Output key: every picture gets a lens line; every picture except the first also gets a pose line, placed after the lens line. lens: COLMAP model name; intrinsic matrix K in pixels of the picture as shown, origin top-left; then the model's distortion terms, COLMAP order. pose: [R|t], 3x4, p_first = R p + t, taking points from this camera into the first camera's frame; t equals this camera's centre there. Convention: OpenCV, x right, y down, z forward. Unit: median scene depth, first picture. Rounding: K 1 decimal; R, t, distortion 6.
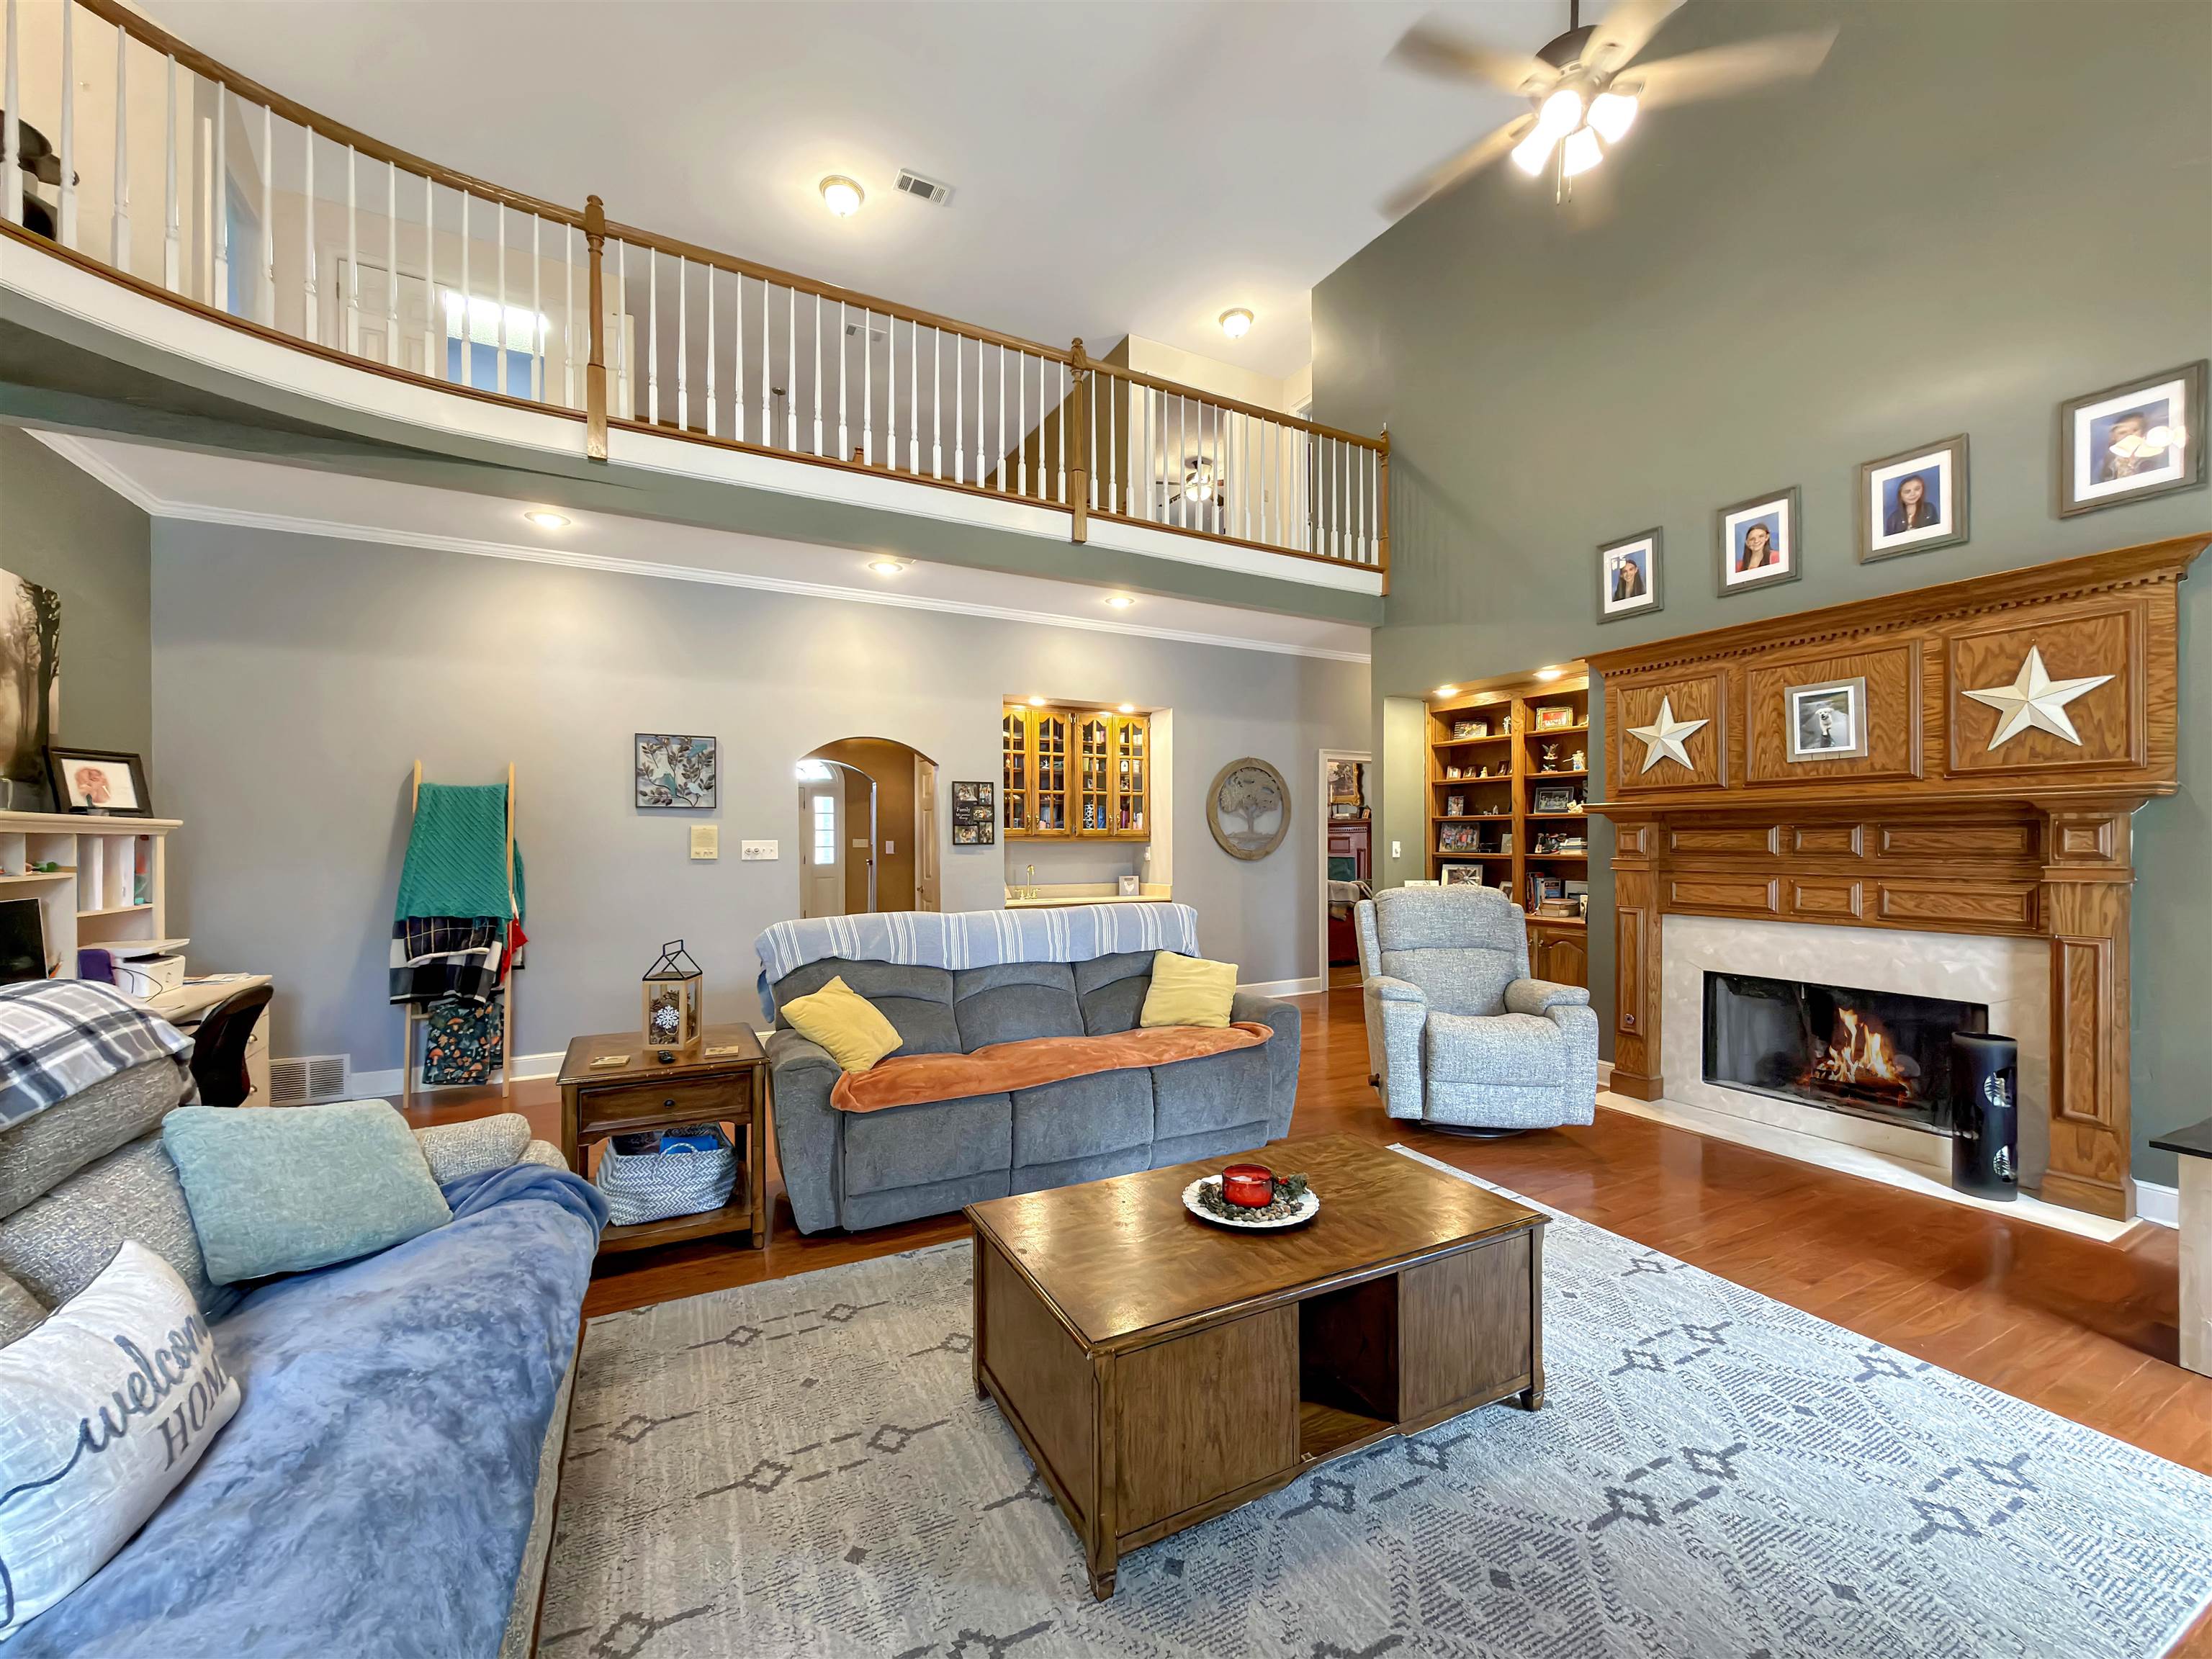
lens RADIAL K [[894.3, 0, 1108.5], [0, 894.3, 837.3], [0, 0, 1]] dist [0.001384, -0.000125]
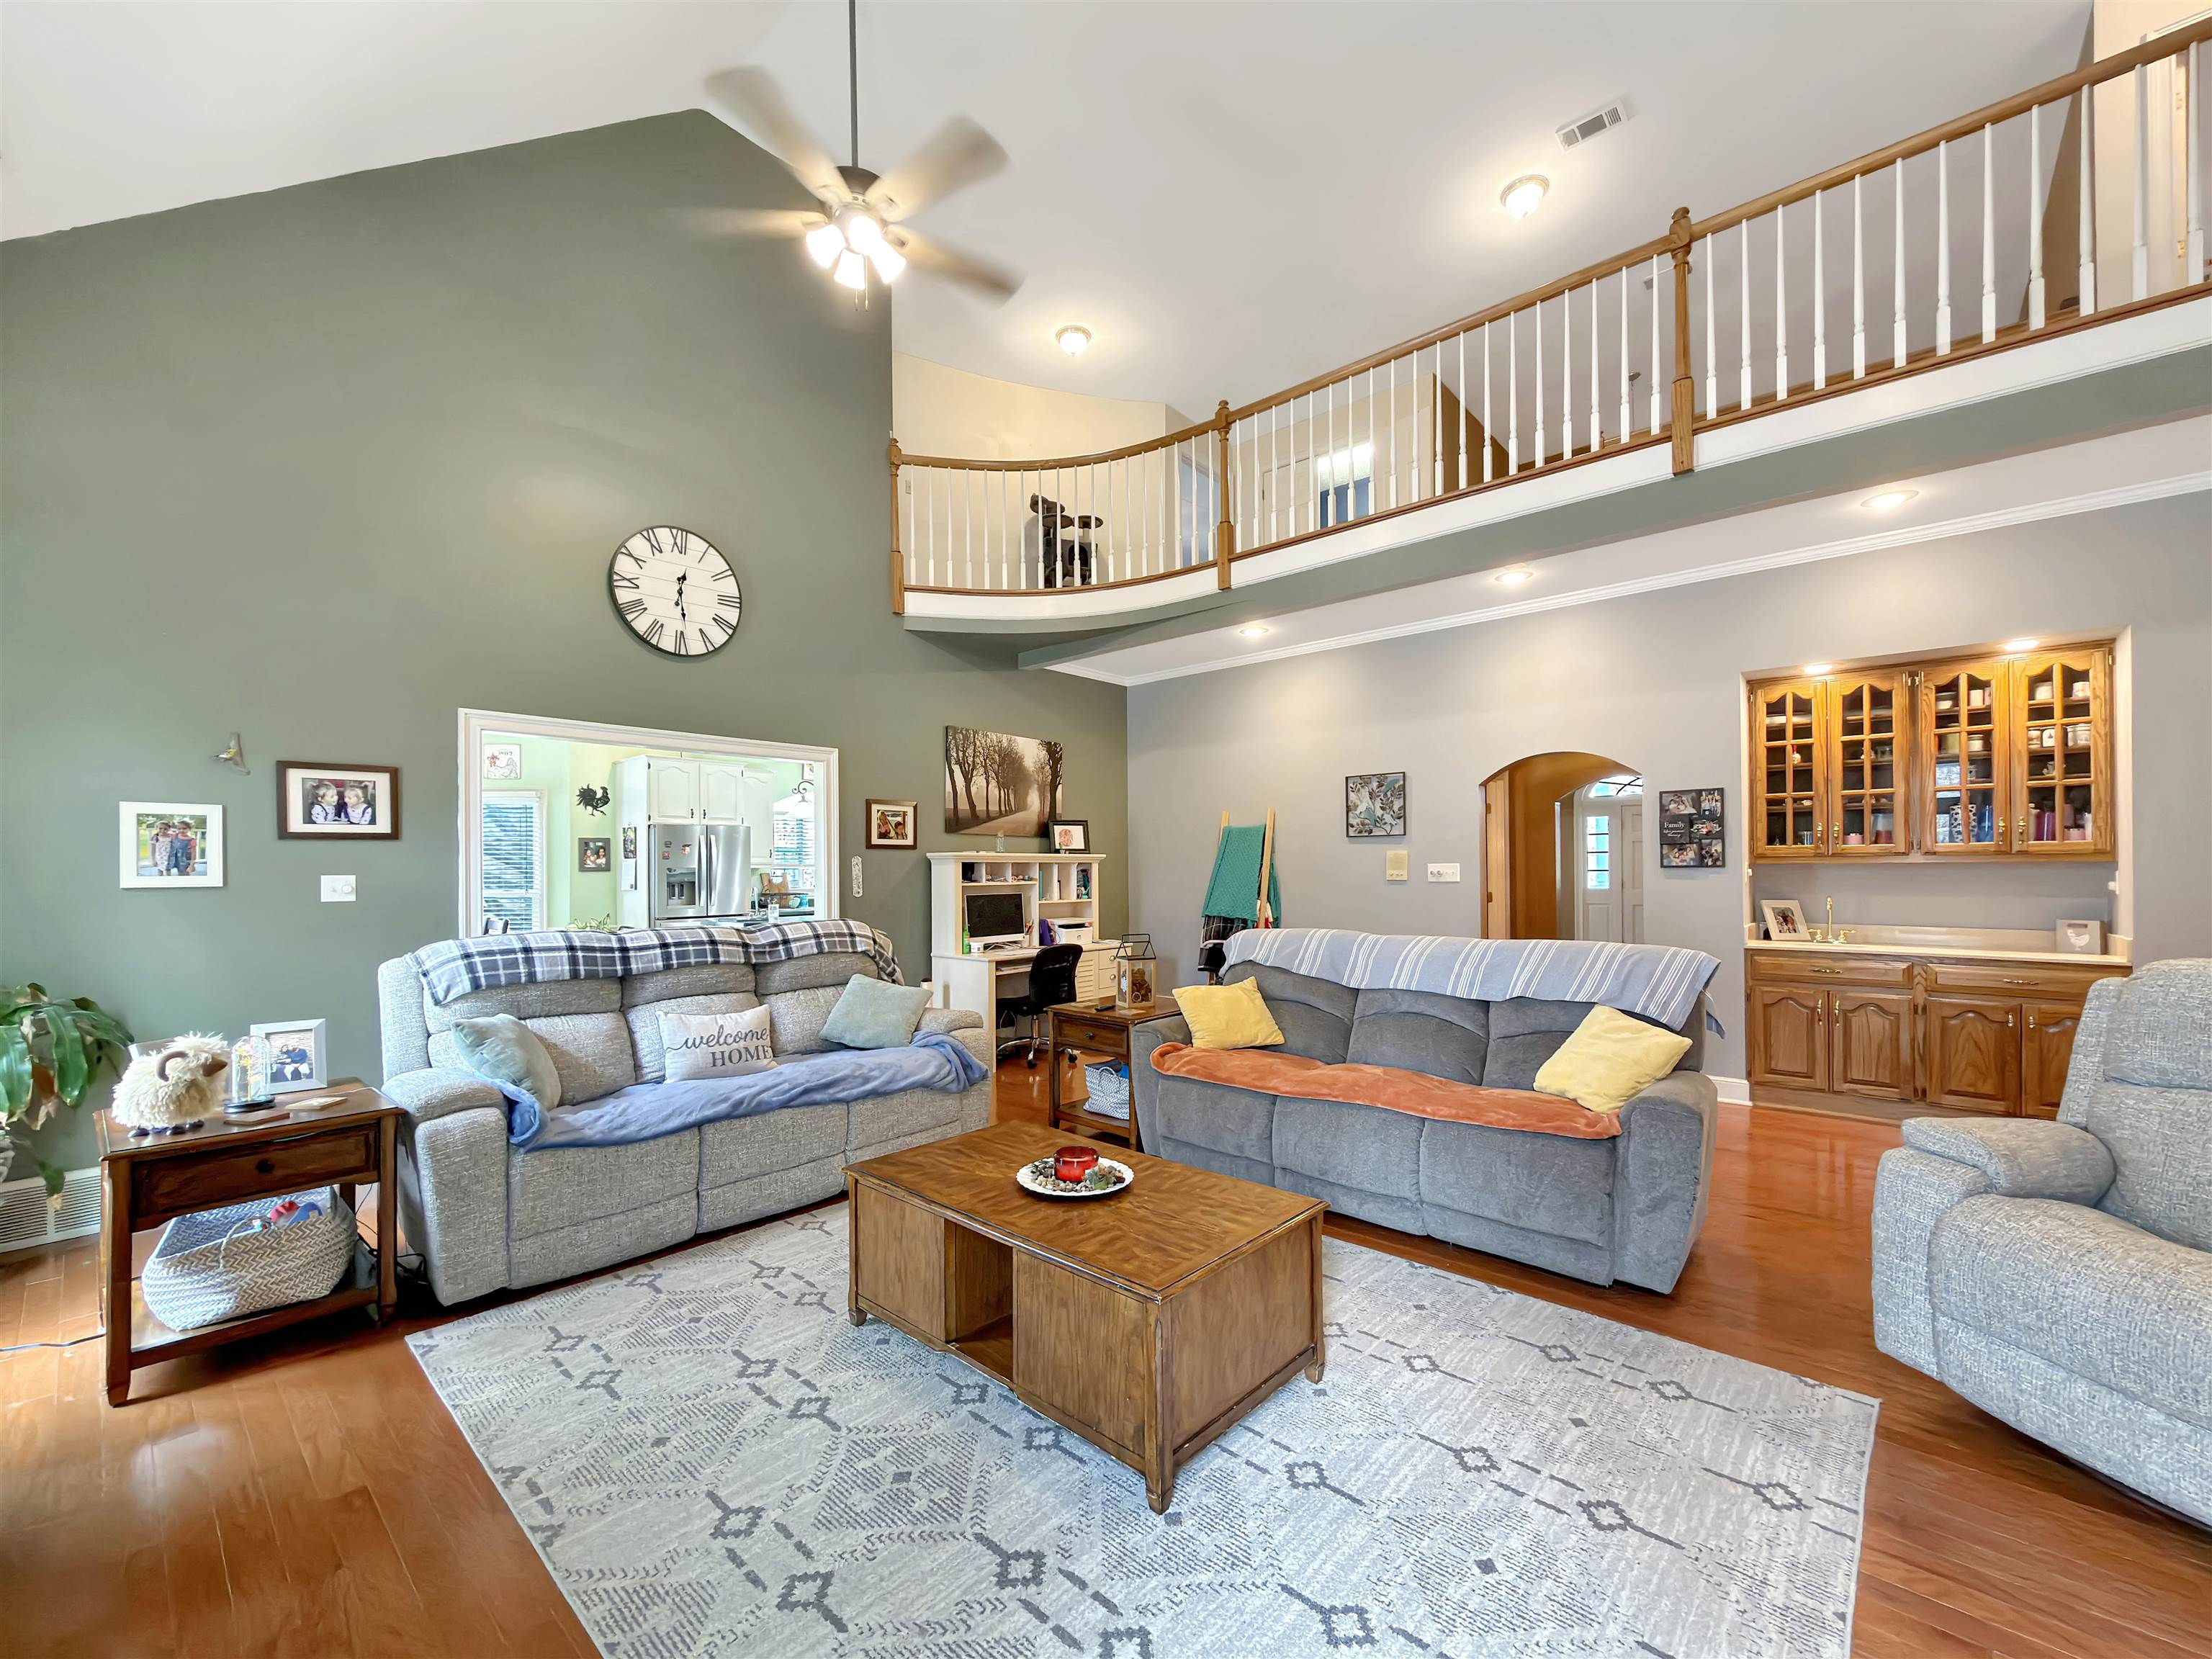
lens RADIAL K [[894.3, 0, 1092.9], [0, 894.3, 864.4], [0, 0, 1]] dist [0.001384, -0.000125]
pose [[0.344676, -0.003585, -0.938715, 0.446380], [0.008094, 0.999967, -0.000847, 0.001883], [0.938687, -0.007306, 0.344694, 0.224050]]
